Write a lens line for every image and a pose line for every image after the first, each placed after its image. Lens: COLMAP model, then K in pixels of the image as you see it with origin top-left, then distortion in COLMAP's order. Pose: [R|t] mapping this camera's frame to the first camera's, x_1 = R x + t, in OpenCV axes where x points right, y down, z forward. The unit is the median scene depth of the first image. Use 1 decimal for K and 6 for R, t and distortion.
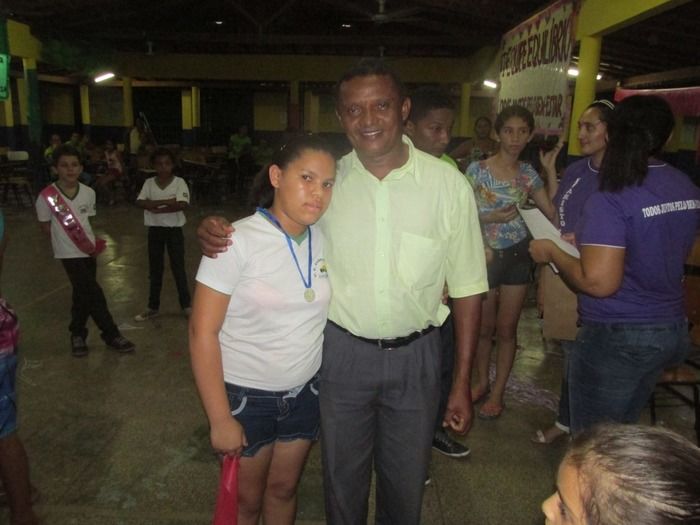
lens RADIAL K [[588.1, 0, 349.6], [0, 588.1, 264.3], [0, 0, 1]] dist [-0.029252, 0.010326]
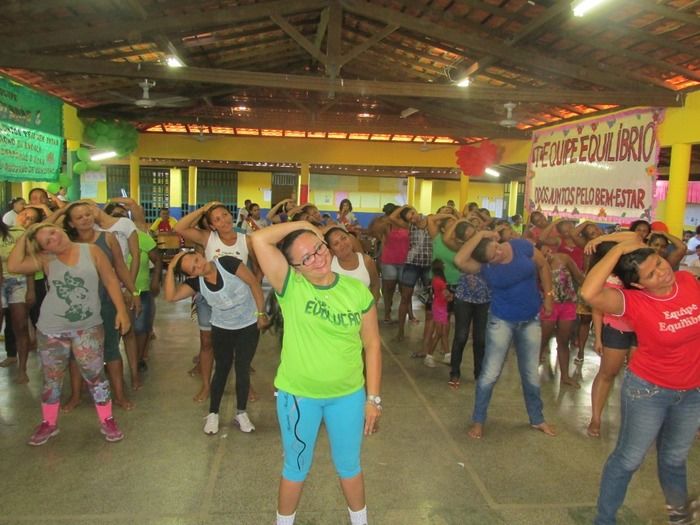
lens RADIAL K [[588.1, 0, 347.8], [0, 588.1, 258.5], [0, 0, 1]] dist [-0.029252, 0.010326]
pose [[0.988517, -0.007949, 0.150904, -0.304264], [0.027070, 0.991777, -0.125083, -0.023336], [-0.148669, 0.127732, 0.980603, -0.013812]]
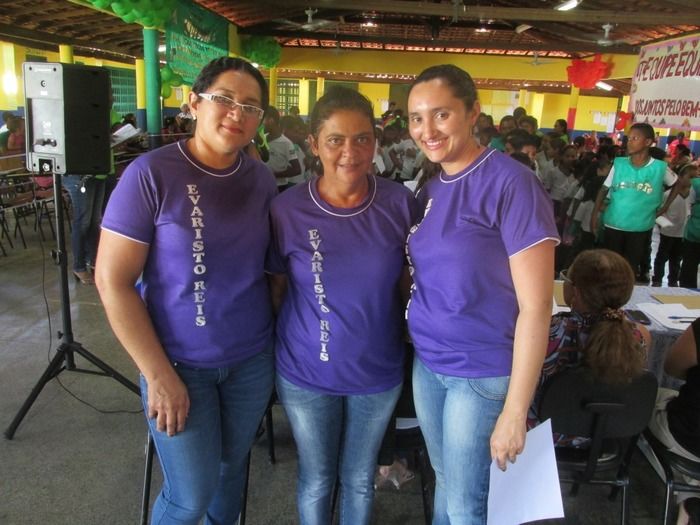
lens RADIAL K [[588.1, 0, 349.4], [0, 588.1, 261.2], [0, 0, 1]] dist [-0.029252, 0.010326]
pose [[0.999330, 0.029300, -0.021944, -0.345928], [-0.028850, 0.999372, 0.020553, 0.047831], [0.022533, -0.019906, 0.999548, -0.248946]]
